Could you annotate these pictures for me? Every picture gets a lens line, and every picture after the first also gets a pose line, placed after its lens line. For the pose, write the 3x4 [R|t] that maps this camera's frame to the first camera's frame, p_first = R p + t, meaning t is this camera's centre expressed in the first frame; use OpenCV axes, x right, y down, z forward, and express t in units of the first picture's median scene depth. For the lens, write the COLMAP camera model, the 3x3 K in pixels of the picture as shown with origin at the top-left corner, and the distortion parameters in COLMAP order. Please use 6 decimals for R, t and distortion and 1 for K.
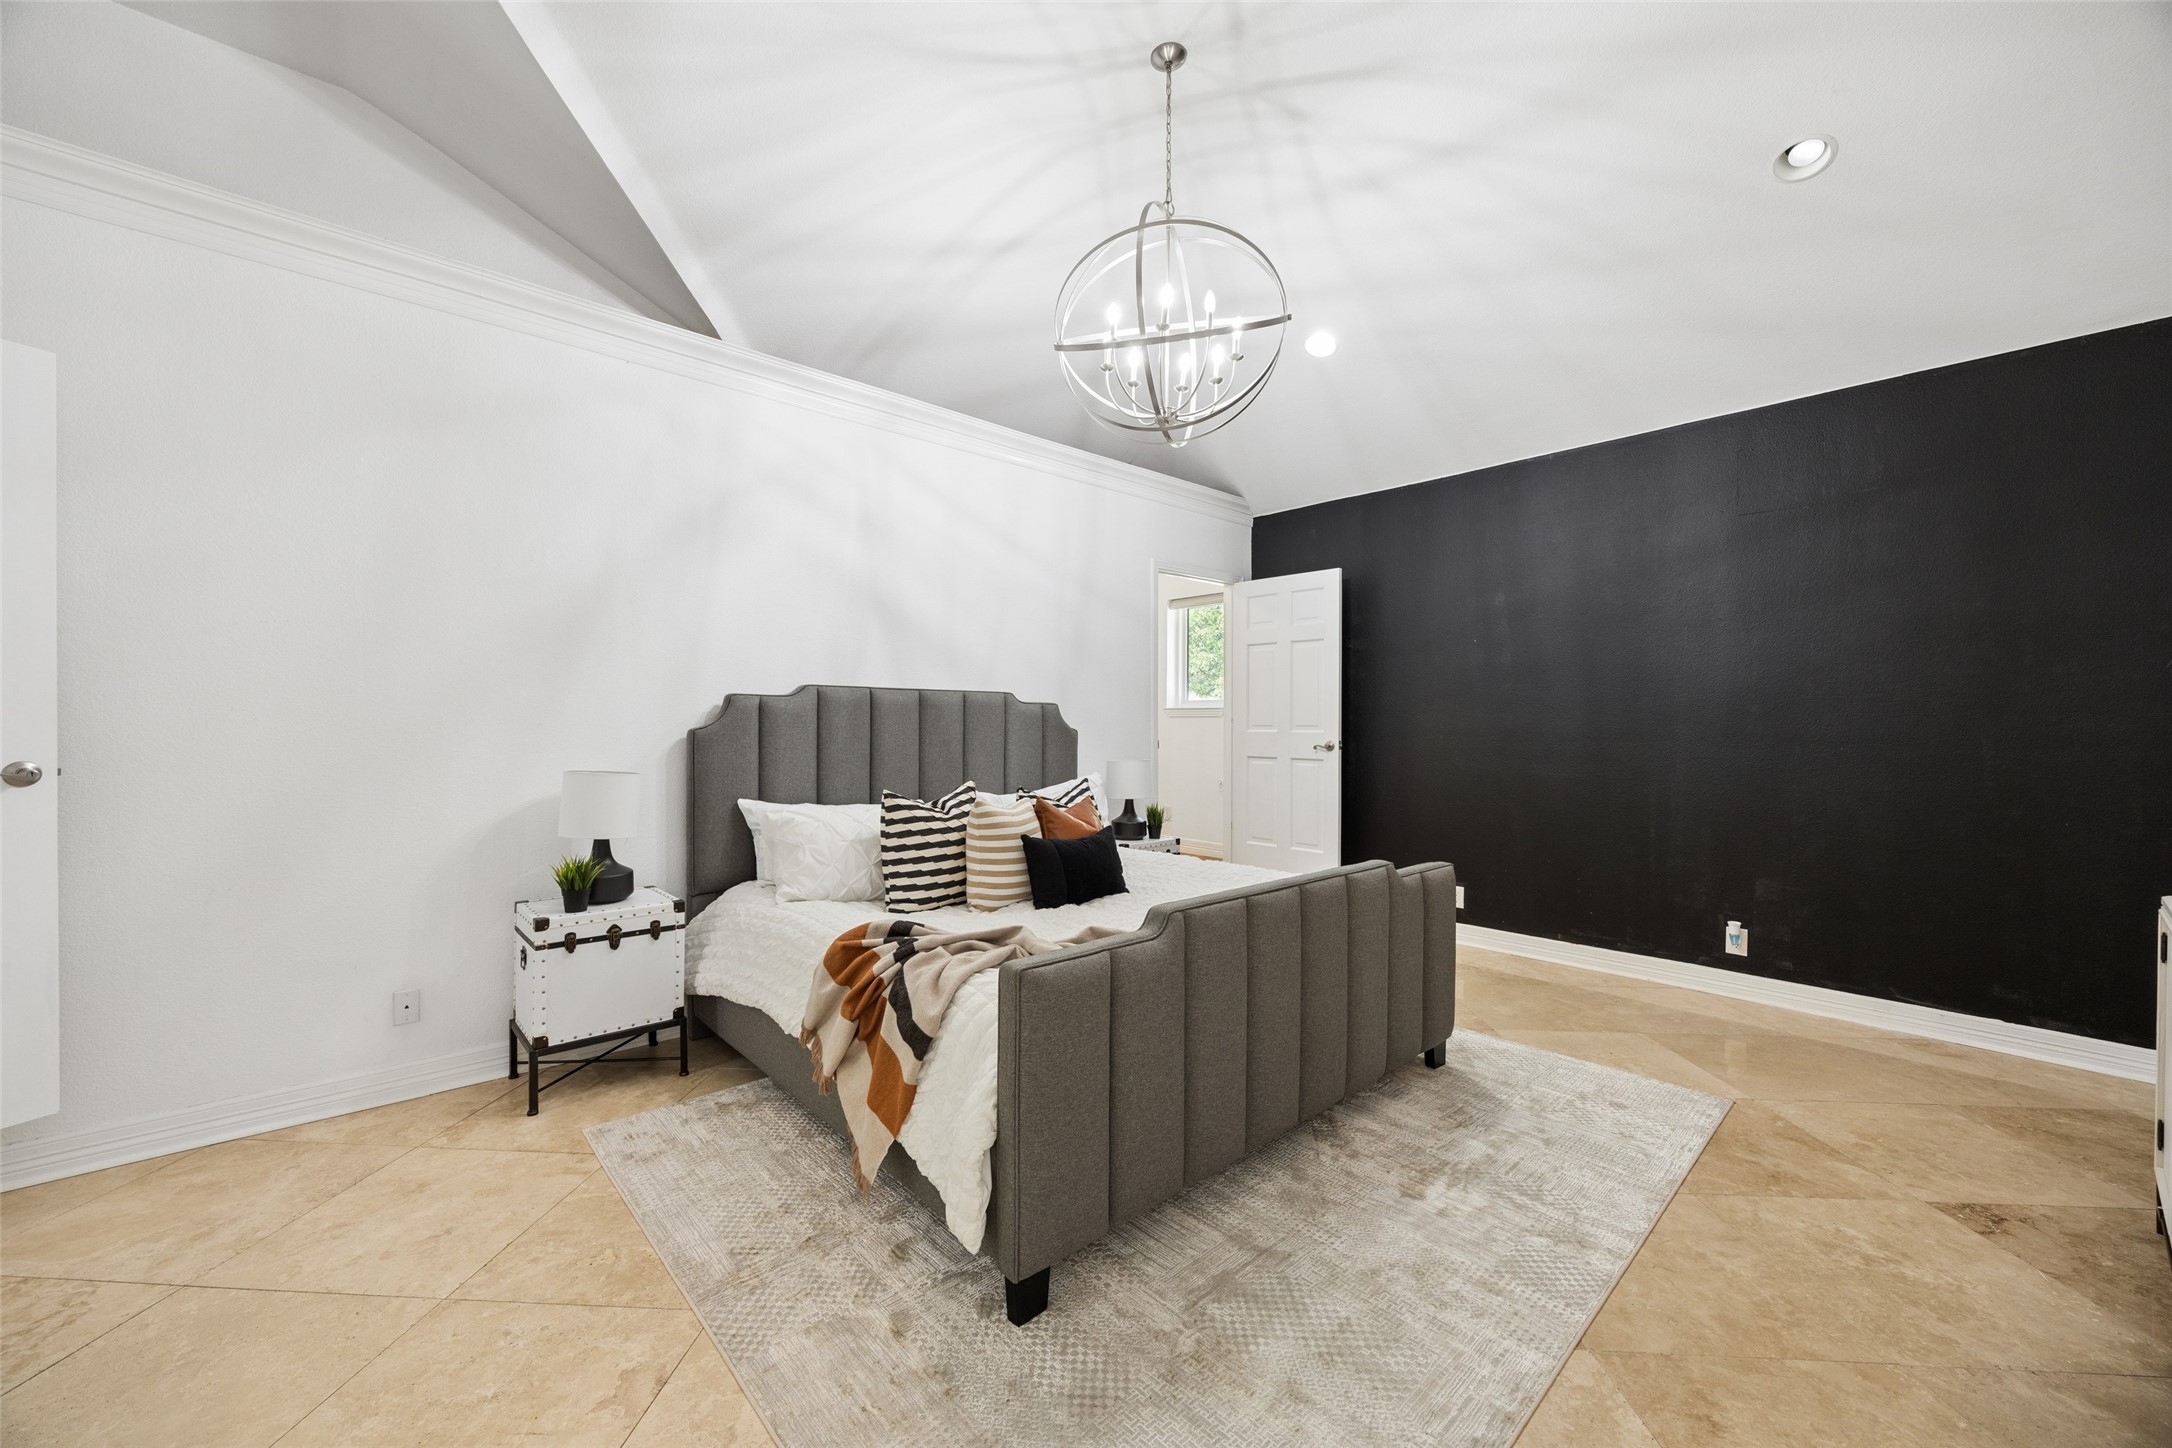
lens RADIAL K [[823.5, 0, 1087.7], [0, 823.5, 724.3], [0, 0, 1]] dist [-0.002345, -0.000488]
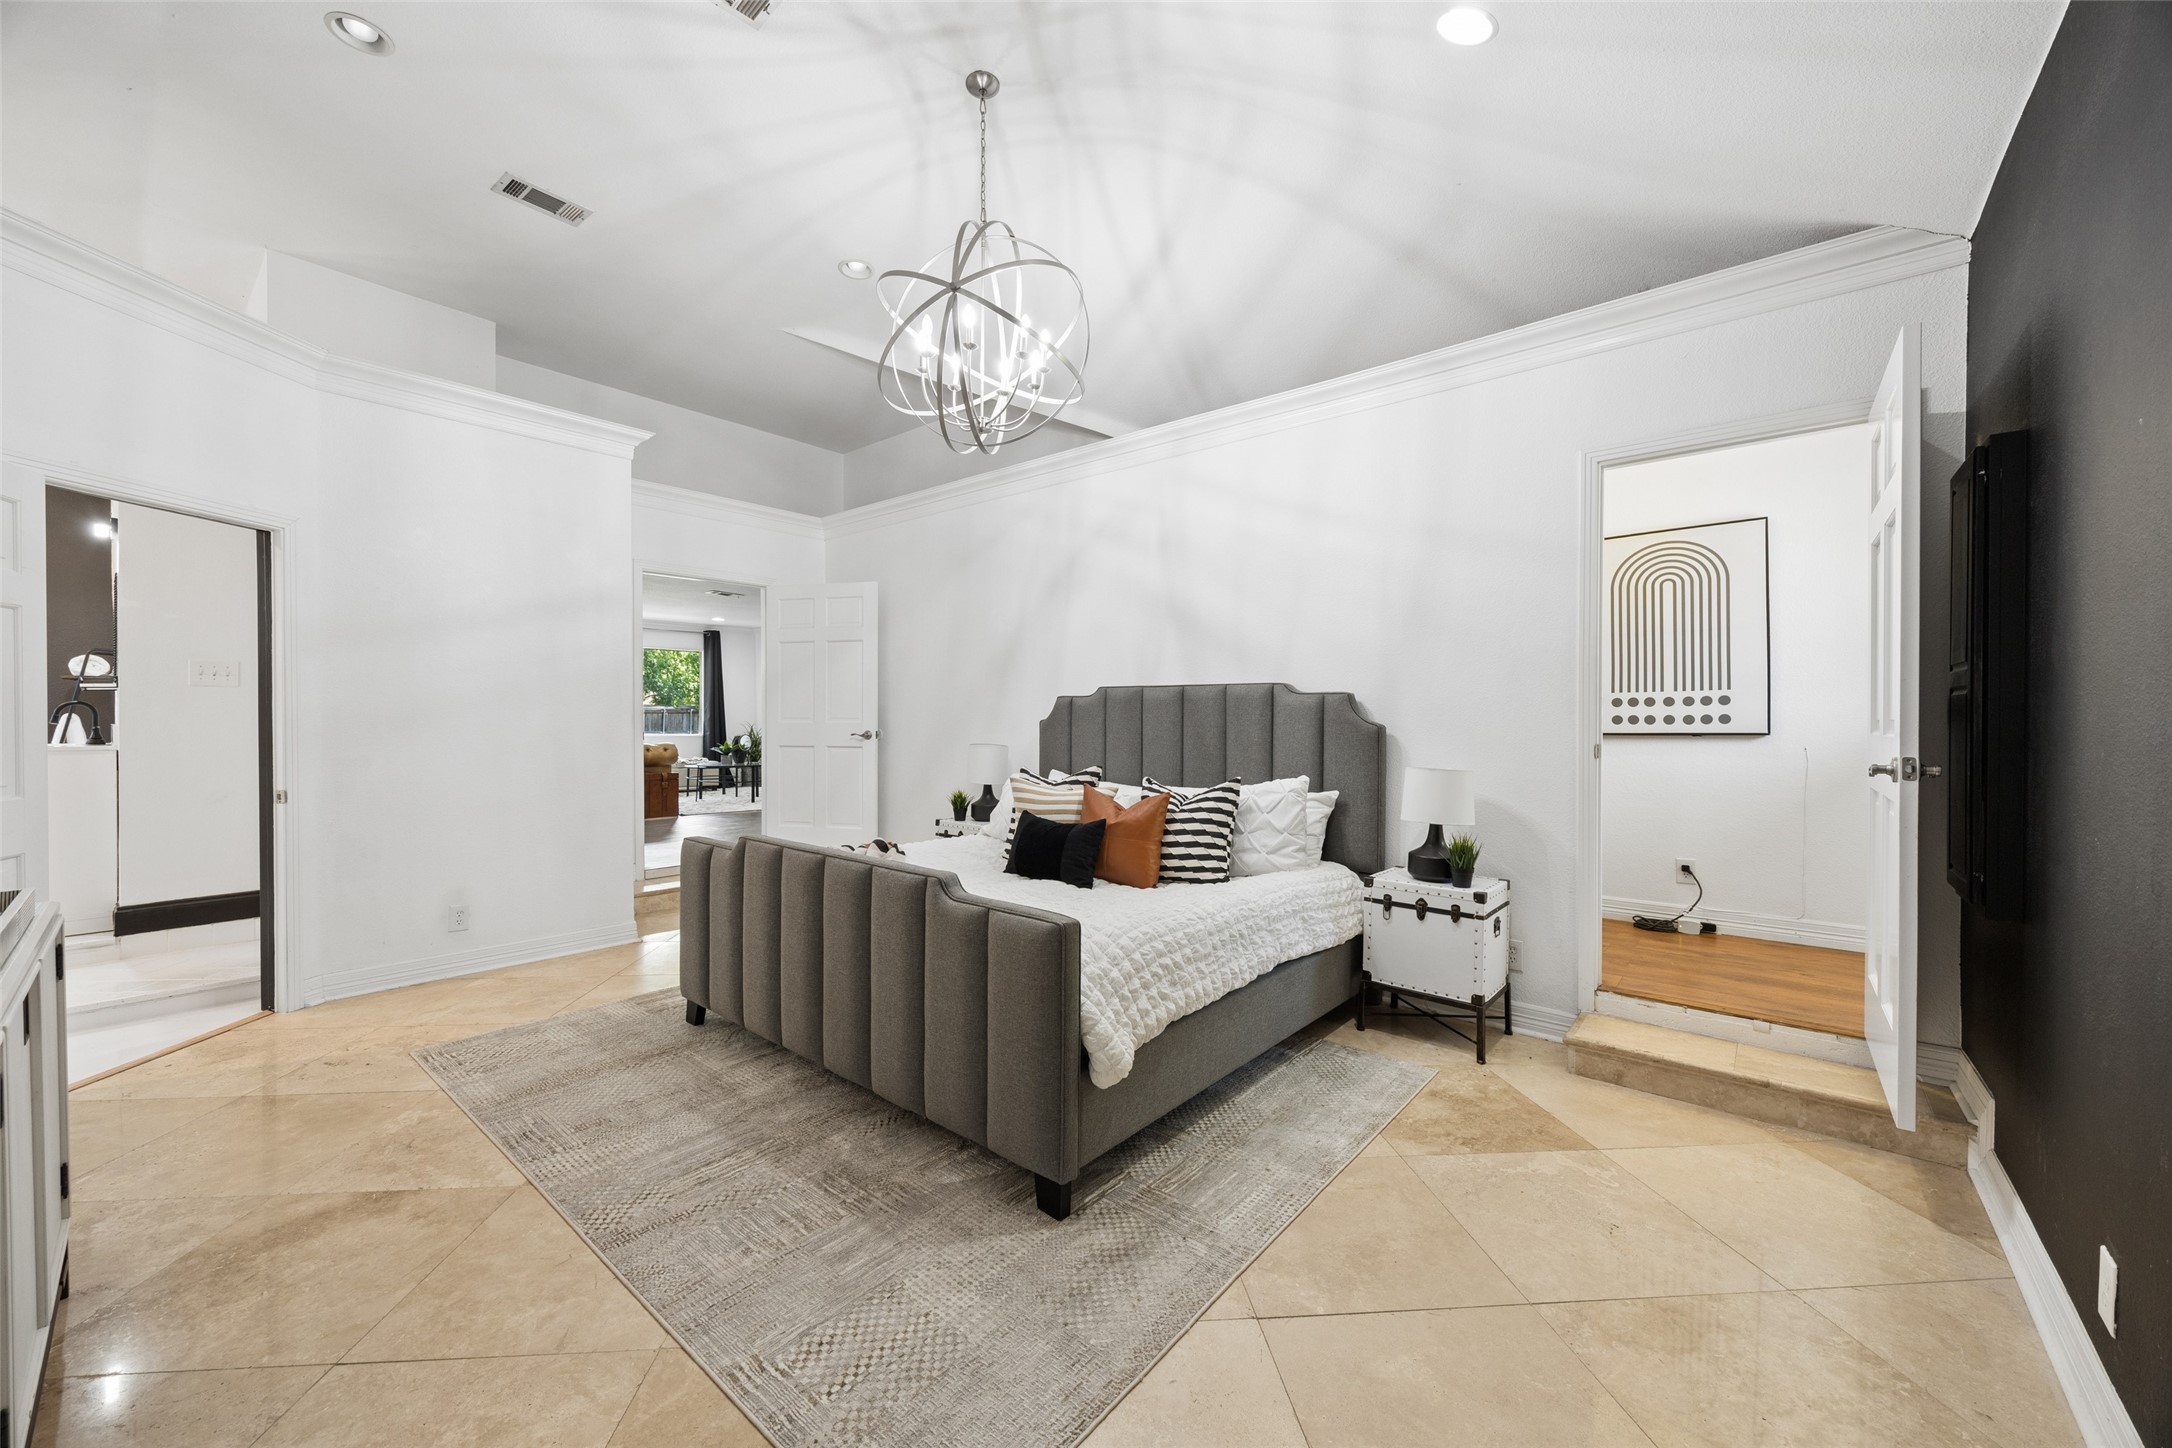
lens RADIAL K [[823.5, 0, 1085.7], [0, 823.5, 725.7], [0, 0, 1]] dist [-0.002345, -0.000488]
pose [[0.132056, 0.008344, -0.991207, 0.872857], [-0.004054, 0.999961, 0.007878, 0.004049], [0.991234, 0.002978, 0.132085, 0.739672]]
